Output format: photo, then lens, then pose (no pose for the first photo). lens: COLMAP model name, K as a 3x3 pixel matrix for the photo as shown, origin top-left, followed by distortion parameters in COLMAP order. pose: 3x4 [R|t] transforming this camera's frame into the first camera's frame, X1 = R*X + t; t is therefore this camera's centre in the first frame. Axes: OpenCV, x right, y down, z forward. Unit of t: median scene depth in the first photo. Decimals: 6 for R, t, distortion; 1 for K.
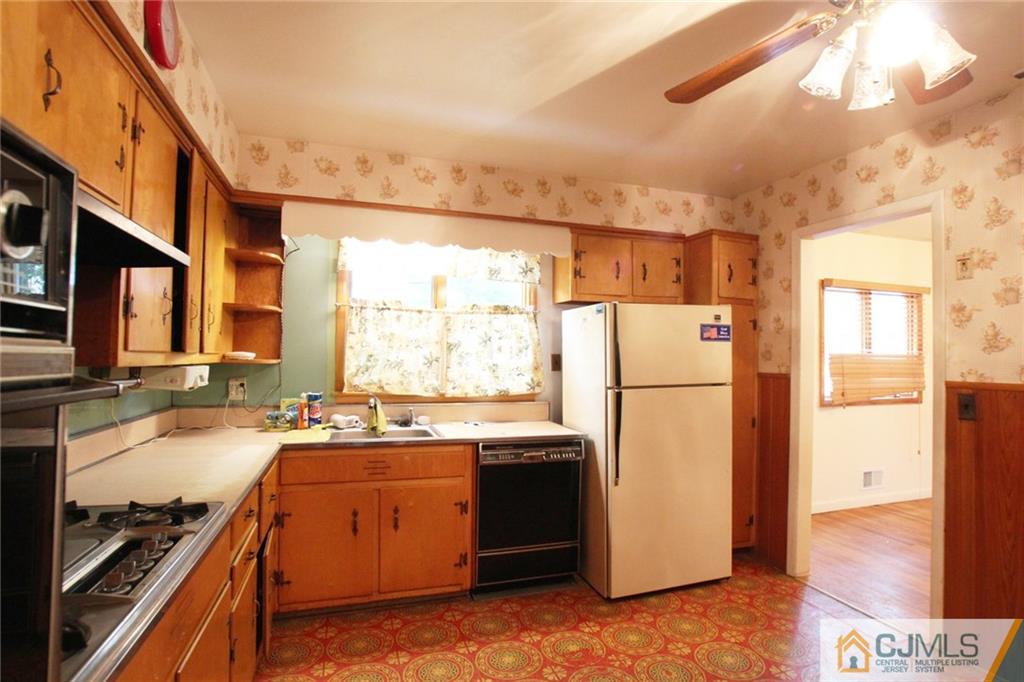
lens RADIAL K [[554.4, 0, 512.0], [0, 554.4, 341.0], [0, 0, 1]] dist [-0.078510, 0.051143]
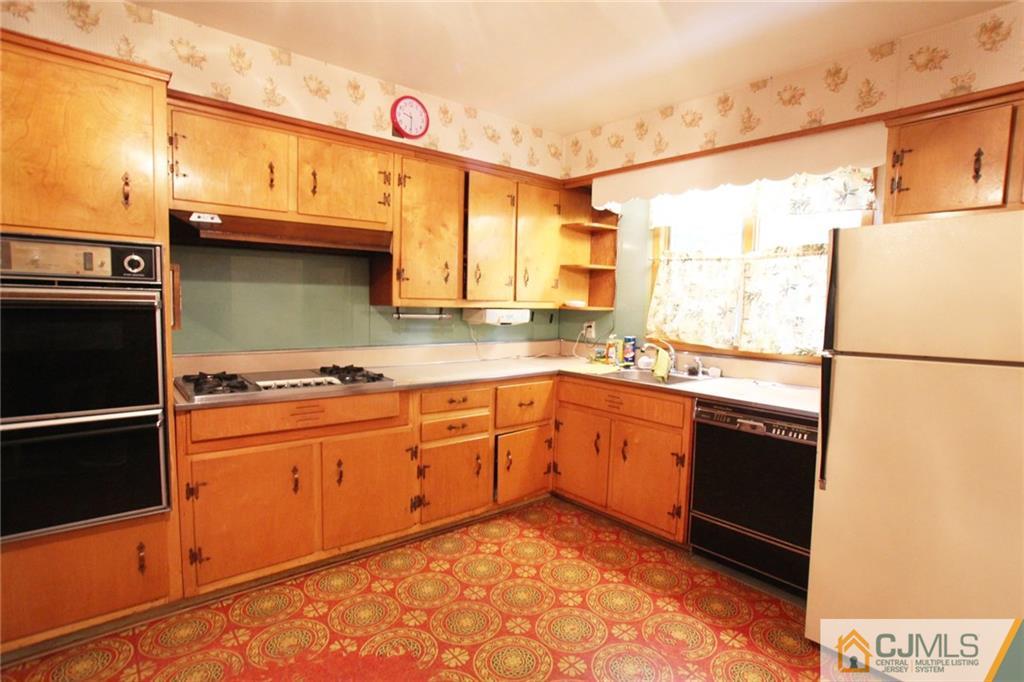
lens RADIAL K [[524.9, 0, 521.8], [0, 524.9, 344.1], [0, 0, 1]] dist [-0.077143, 0.042037]
pose [[0.359542, 0.072586, -0.930301, 0.620712], [0.007941, 0.996696, 0.080835, 0.019044], [0.933095, -0.036451, 0.357778, 0.391200]]
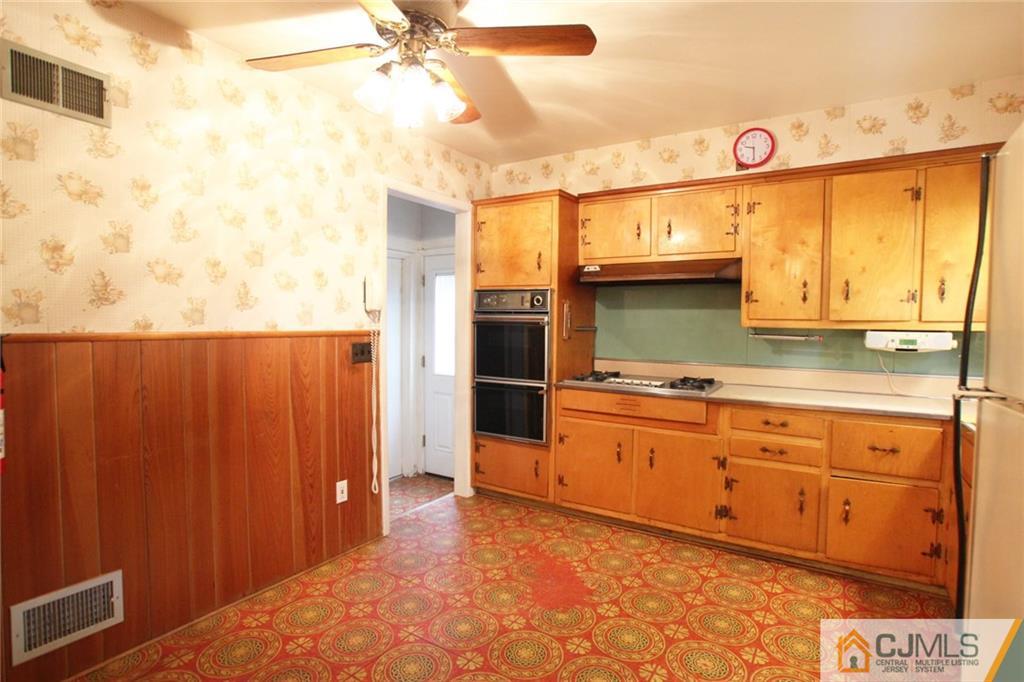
lens RADIAL K [[524.9, 0, 521.8], [0, 524.9, 344.1], [0, 0, 1]] dist [-0.077143, 0.042037]
pose [[-0.790982, 0.001537, -0.611837, 0.601136], [-0.005174, 0.999944, 0.009201, 0.051909], [0.611817, 0.010444, -0.790930, 1.054036]]
